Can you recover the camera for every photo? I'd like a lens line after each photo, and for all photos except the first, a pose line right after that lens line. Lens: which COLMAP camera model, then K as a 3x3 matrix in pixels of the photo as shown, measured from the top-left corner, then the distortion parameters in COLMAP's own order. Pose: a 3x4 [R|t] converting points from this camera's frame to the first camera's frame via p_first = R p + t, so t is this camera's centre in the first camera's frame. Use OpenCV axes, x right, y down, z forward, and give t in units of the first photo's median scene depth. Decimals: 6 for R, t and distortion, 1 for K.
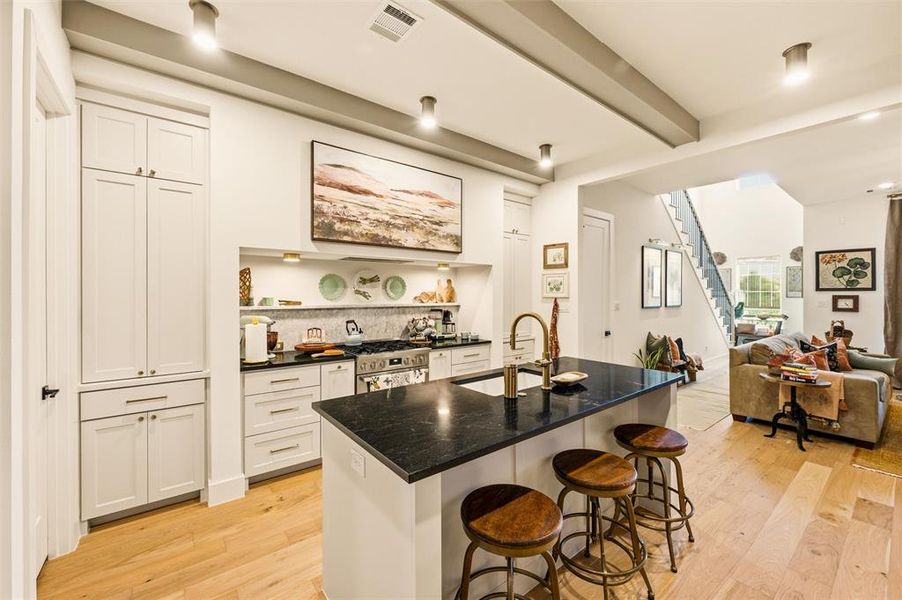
lens RADIAL K [[361.5, 0, 452.8], [0, 361.5, 296.3], [0, 0, 1]] dist [0.000218, -0.000033]
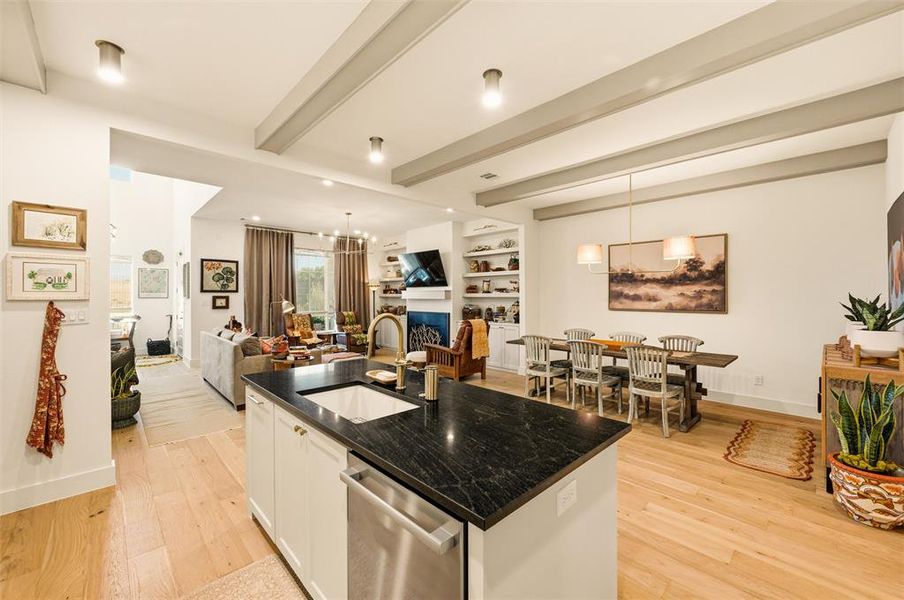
lens RADIAL K [[362.3, 0, 453.8], [0, 362.3, 296.3], [0, 0, 1]] dist [0.000218, -0.000033]
pose [[-0.099765, -0.001351, 0.995010, -0.388031], [0.002729, 0.999995, 0.001631, -0.002295], [-0.995007, 0.002878, -0.099761, 0.487836]]
